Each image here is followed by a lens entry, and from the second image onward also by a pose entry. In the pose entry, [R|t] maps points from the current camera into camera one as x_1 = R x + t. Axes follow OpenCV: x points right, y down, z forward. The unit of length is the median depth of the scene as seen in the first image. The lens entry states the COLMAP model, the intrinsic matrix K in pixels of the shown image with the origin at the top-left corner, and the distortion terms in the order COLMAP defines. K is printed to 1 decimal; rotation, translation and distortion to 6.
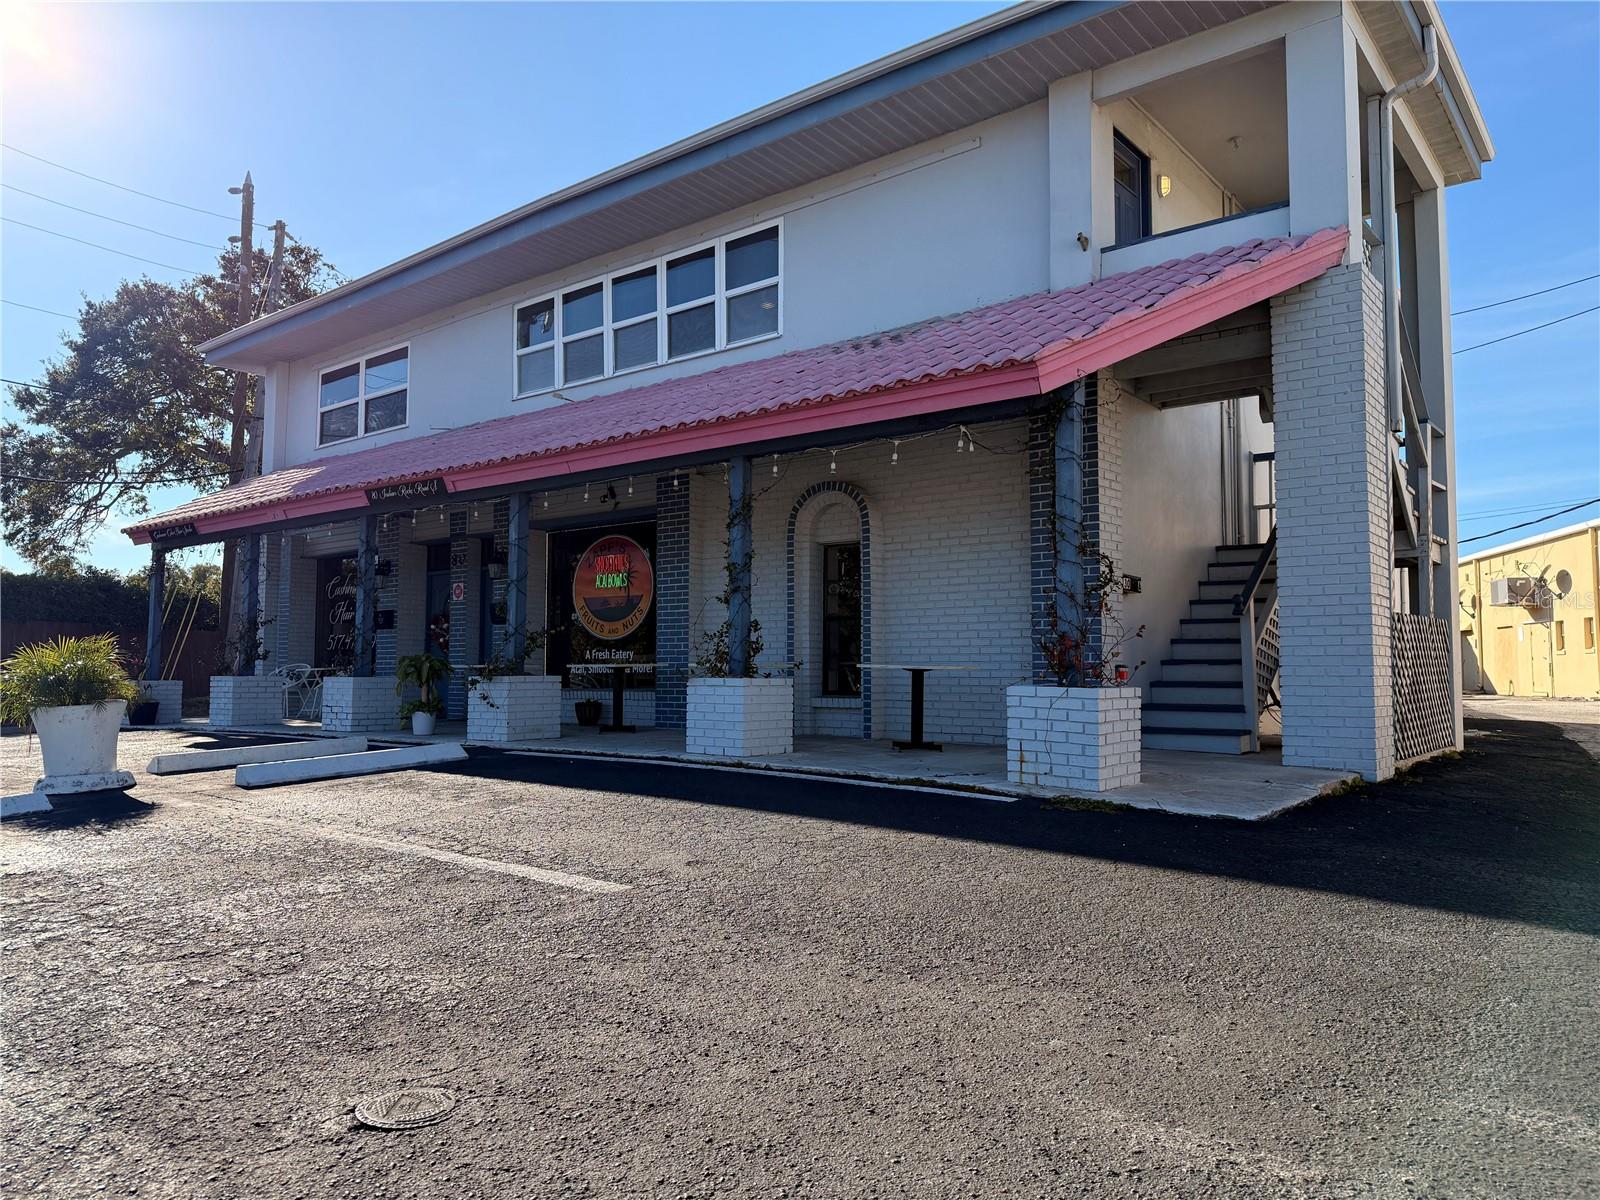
lens RADIAL K [[1119.5, 0, 799.9], [0, 1119.5, 599.8], [0, 0, 1]] dist [-0.002434, -0.006977]
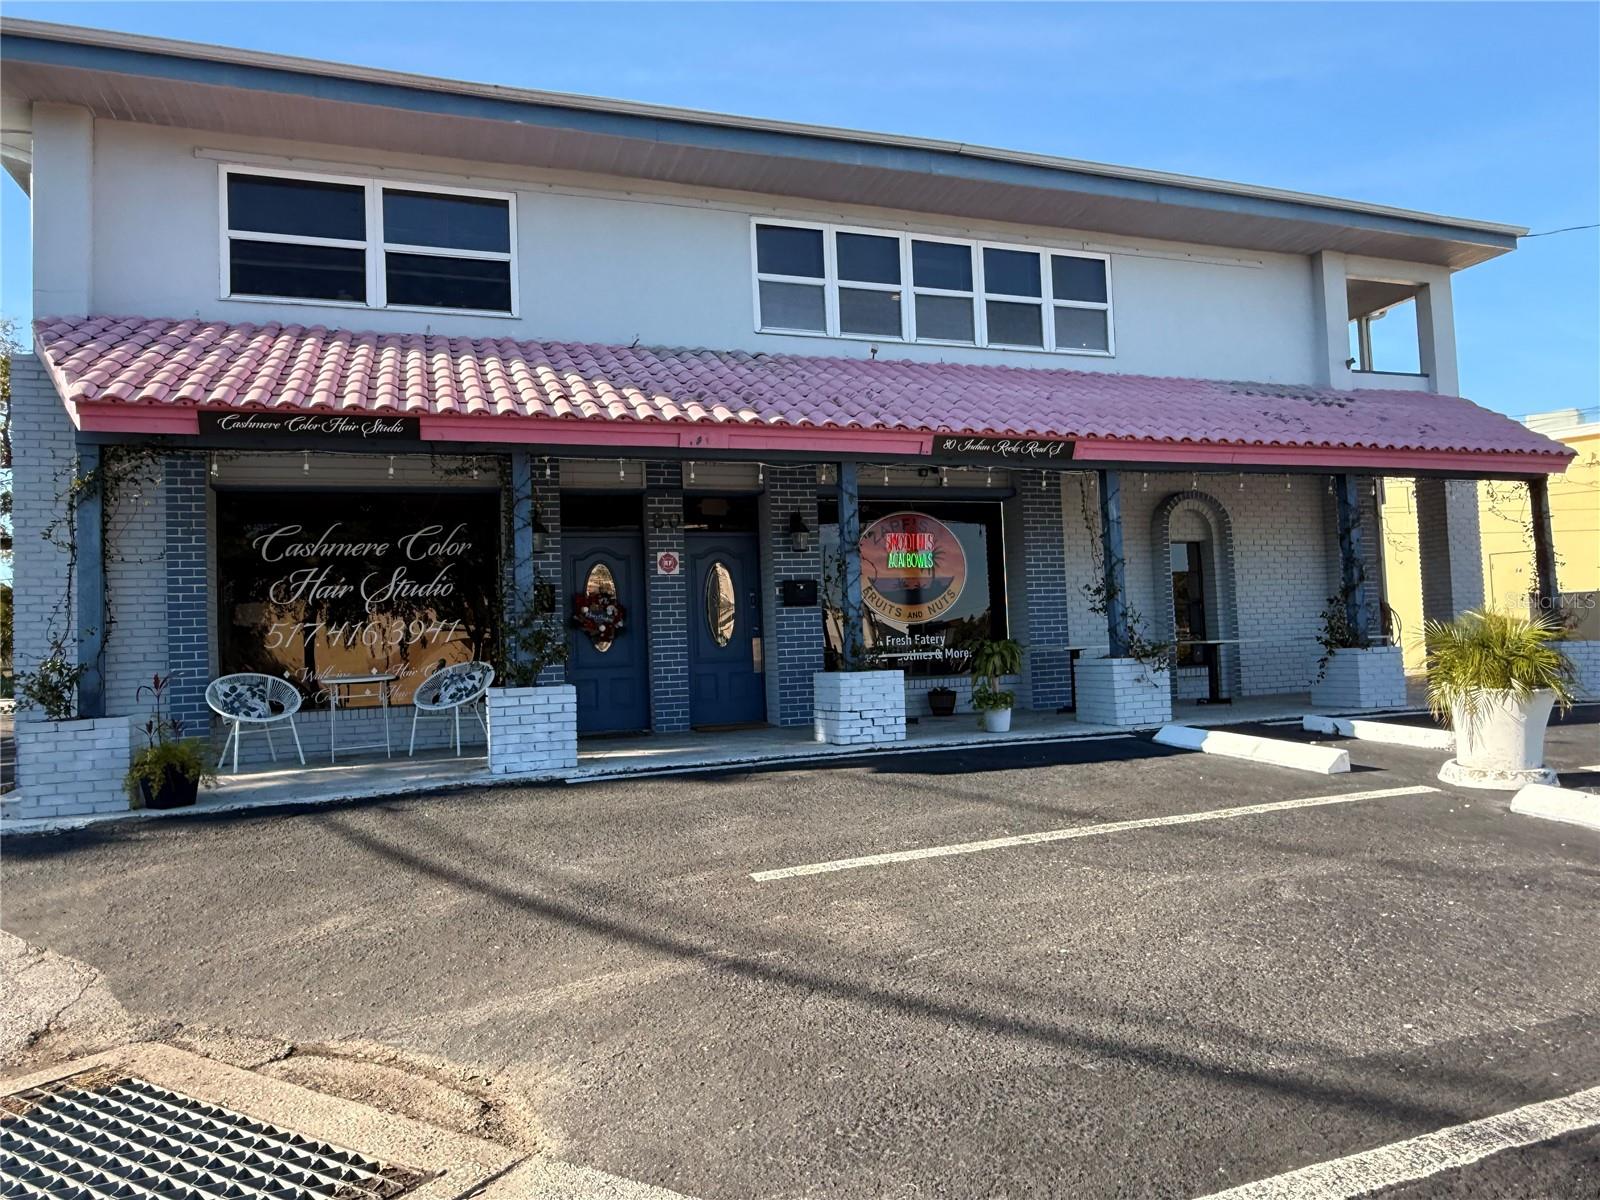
lens RADIAL K [[857.1, 0, 799.7], [0, 857.1, 602.1], [0, 0, 1]] dist [-0.004771, 0.000233]
pose [[0.584657, 0.025610, 0.810876, -0.842451], [-0.012530, 0.999667, -0.022538, 0.036254], [-0.811184, 0.003017, 0.584783, 0.695678]]
